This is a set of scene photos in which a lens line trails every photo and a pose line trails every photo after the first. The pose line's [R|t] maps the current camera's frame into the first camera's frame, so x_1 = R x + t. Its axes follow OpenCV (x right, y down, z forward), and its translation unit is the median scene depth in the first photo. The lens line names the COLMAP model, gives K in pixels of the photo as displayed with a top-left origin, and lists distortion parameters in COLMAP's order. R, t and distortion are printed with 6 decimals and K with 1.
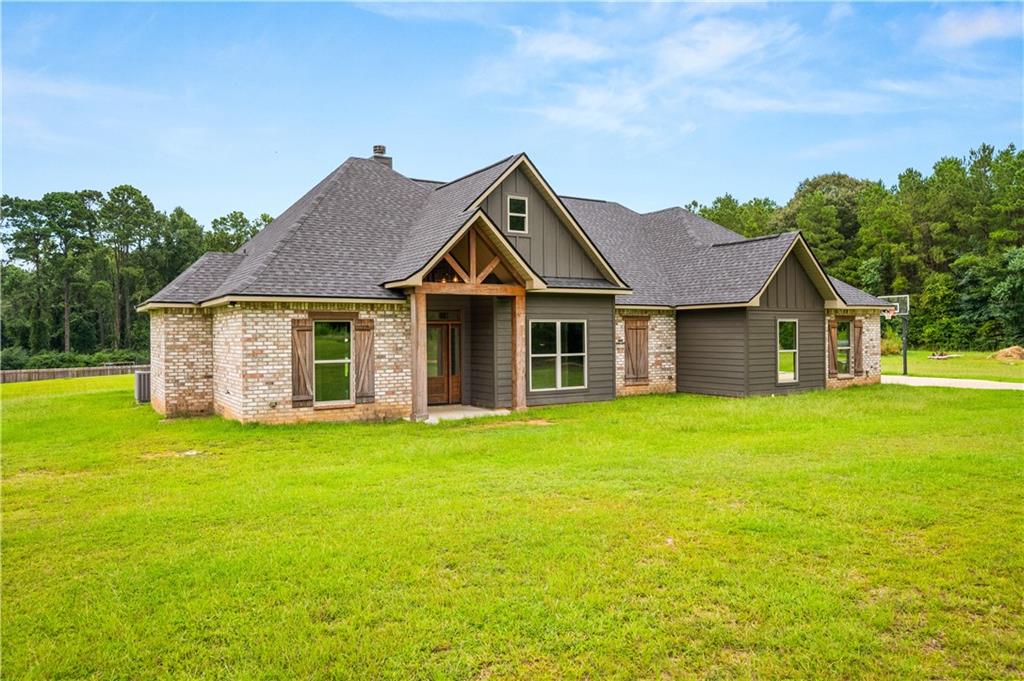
lens RADIAL K [[683.0, 0, 511.9], [0, 683.0, 339.9], [0, 0, 1]] dist [-0.000744, 0.000014]
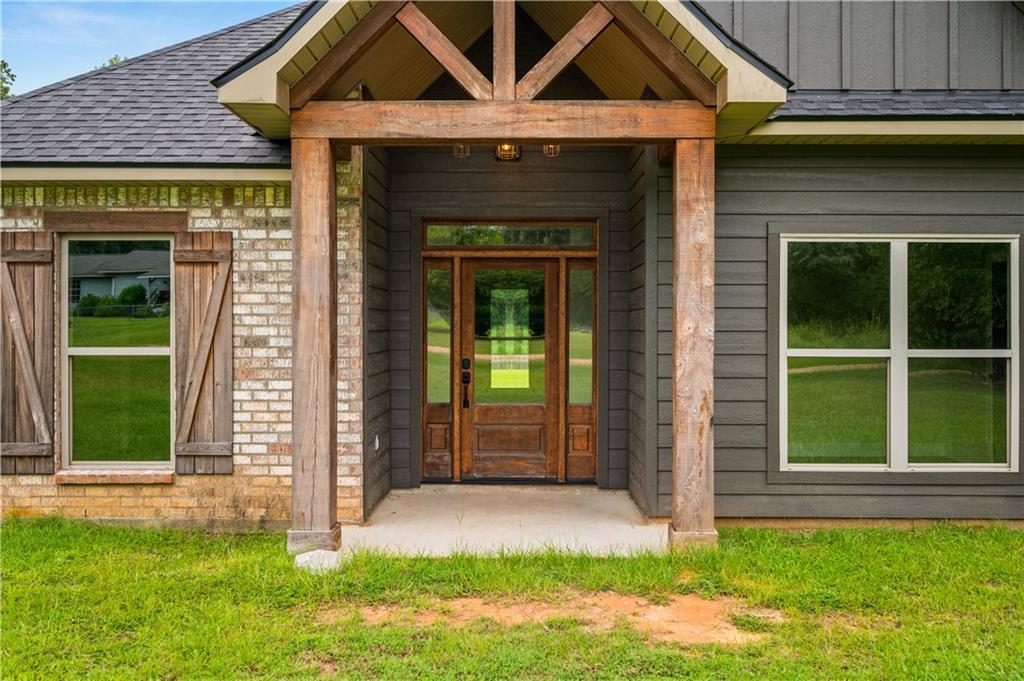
lens RADIAL K [[895.1, 0, 512.6], [0, 895.1, 334.6], [0, 0, 1]] dist [0.017975, -0.000069]
pose [[0.850298, 0.014101, -0.526112, 0.154148], [-0.014108, 0.999892, 0.003999, 0.017367], [0.526112, 0.004022, 0.850406, 0.685366]]
